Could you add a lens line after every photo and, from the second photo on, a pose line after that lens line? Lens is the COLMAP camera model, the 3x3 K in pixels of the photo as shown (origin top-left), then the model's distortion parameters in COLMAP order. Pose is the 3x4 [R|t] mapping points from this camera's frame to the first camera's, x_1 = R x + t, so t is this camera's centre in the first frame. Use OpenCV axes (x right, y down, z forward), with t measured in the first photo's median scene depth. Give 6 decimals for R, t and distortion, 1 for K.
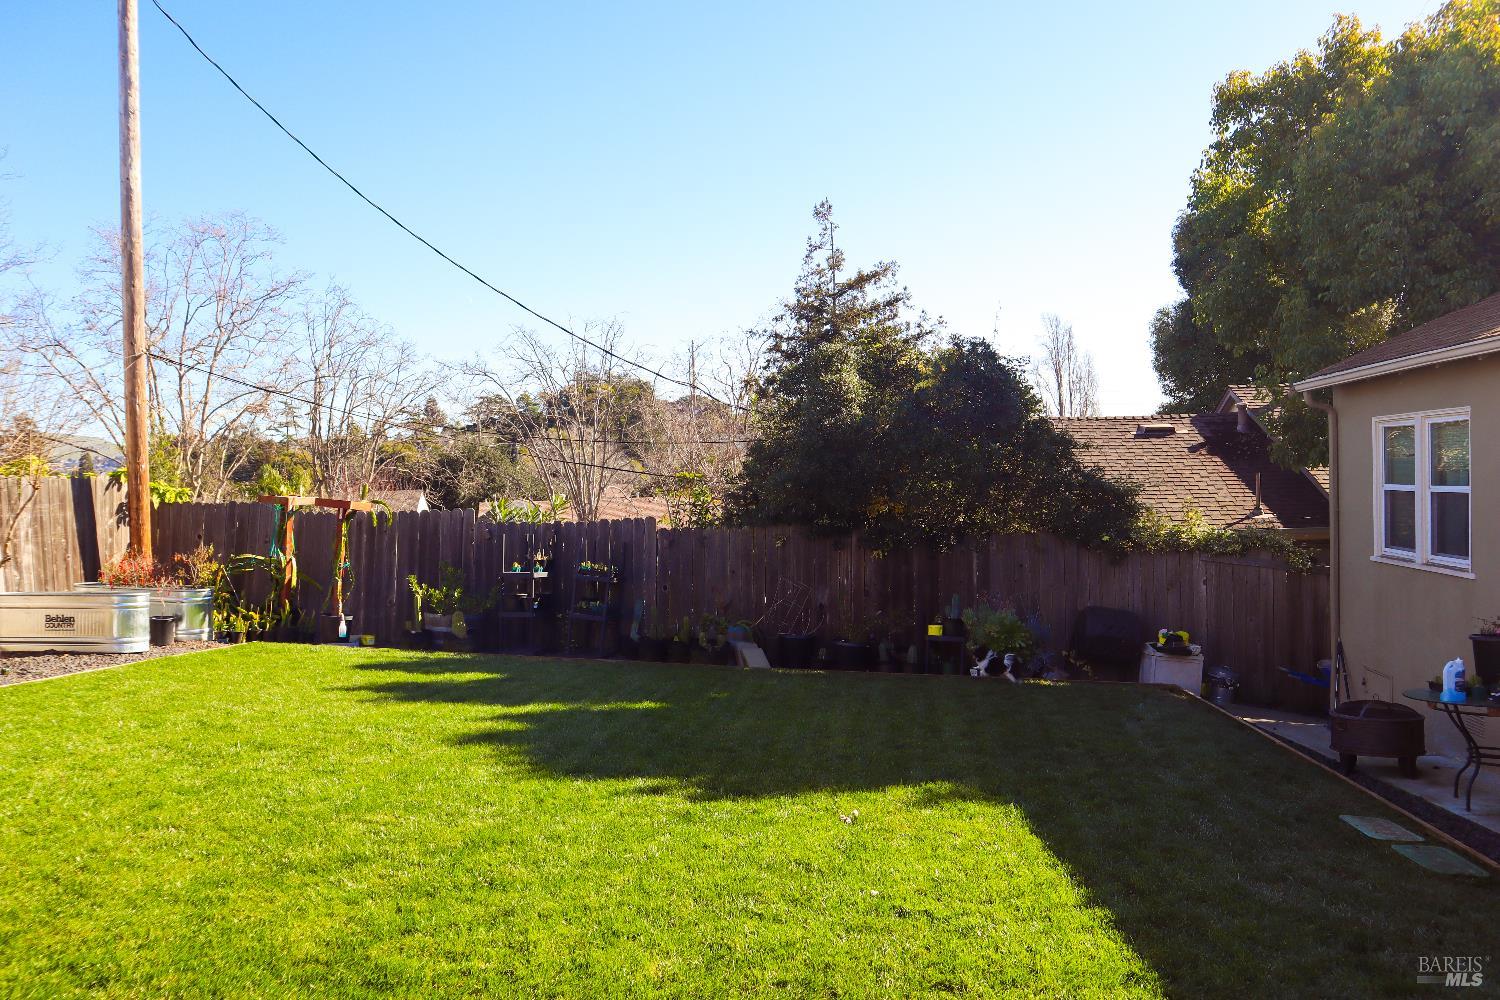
lens RADIAL K [[1132.0, 0, 750.1], [0, 1132.0, 512.6], [0, 0, 1]] dist [-0.120610, 0.103483]
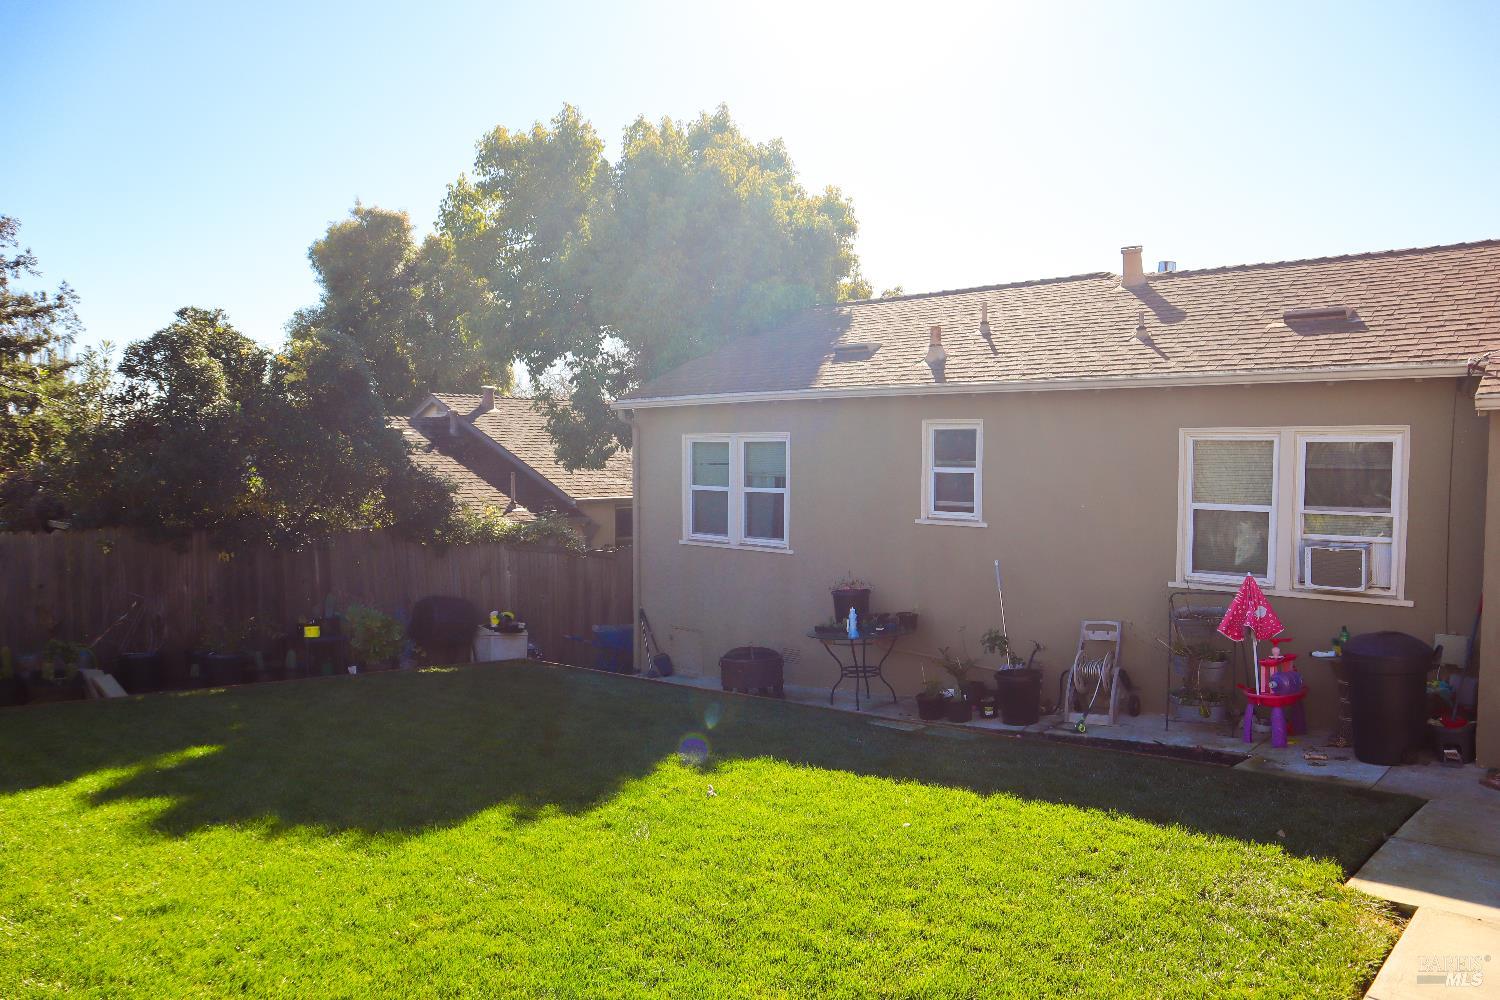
lens RADIAL K [[1052.1, 0, 749.7], [0, 1052.1, 508.1], [0, 0, 1]] dist [-0.116448, 0.085526]
pose [[0.585595, -0.012124, 0.810513, -0.309294], [0.006883, 0.999926, 0.009985, -0.008225], [-0.810574, -0.000268, 0.585636, 0.157252]]
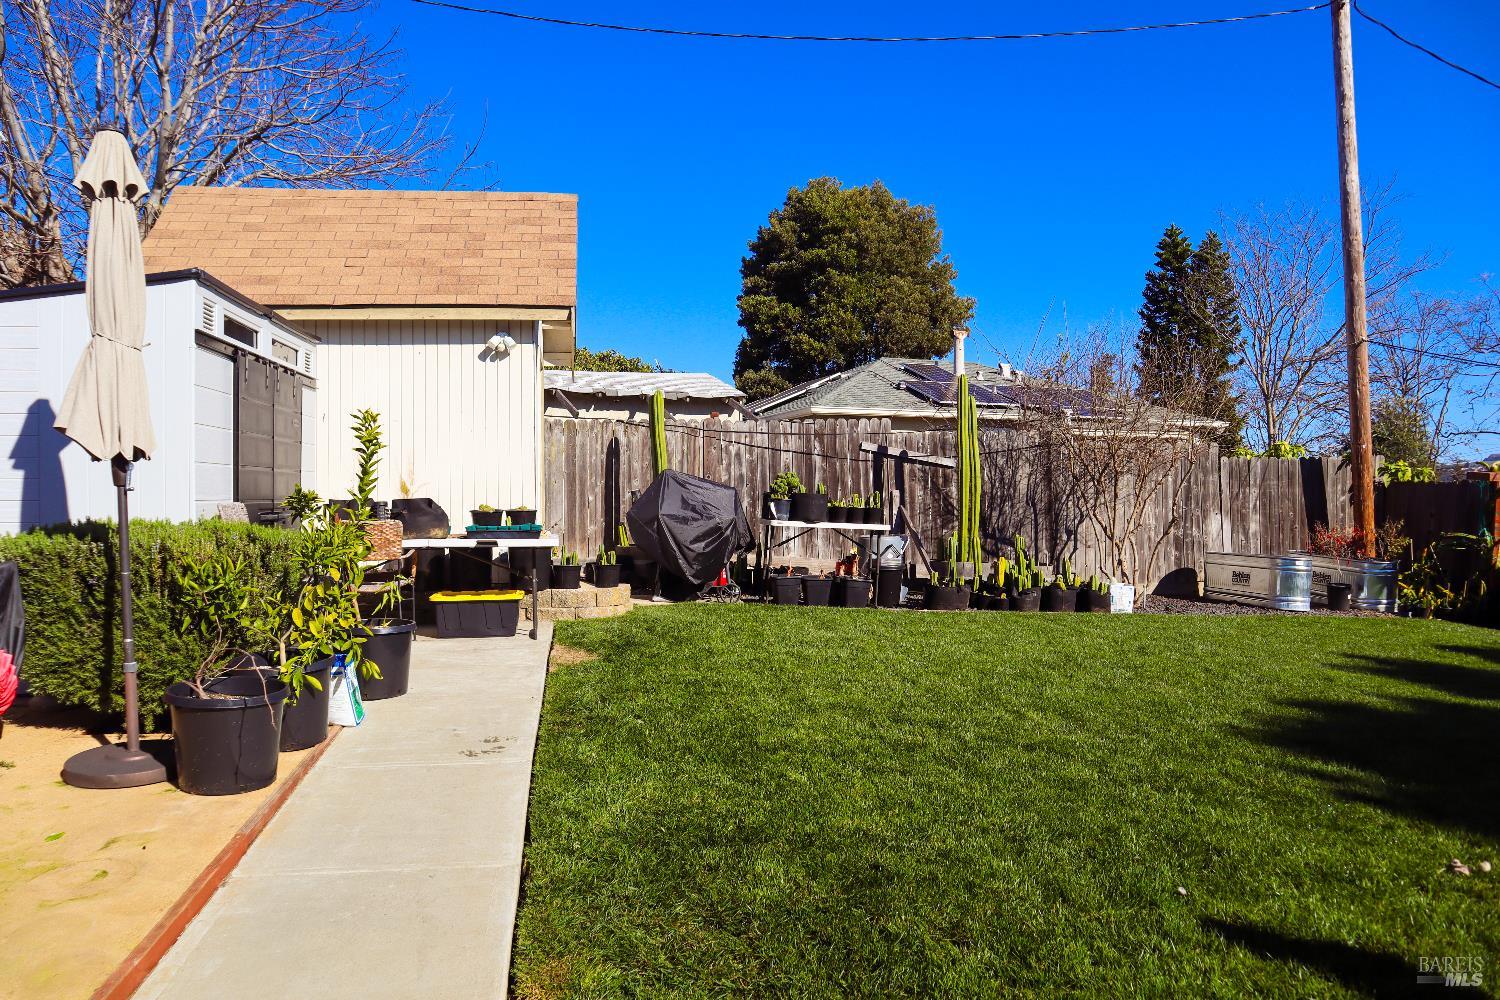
lens RADIAL K [[1052.1, 0, 749.7], [0, 1052.1, 508.1], [0, 0, 1]] dist [-0.116448, 0.085526]
pose [[0.280171, 0.016222, -0.959813, 0.238600], [-0.020205, 0.999735, 0.010999, 0.019483], [0.959737, 0.016311, 0.280425, 0.152173]]
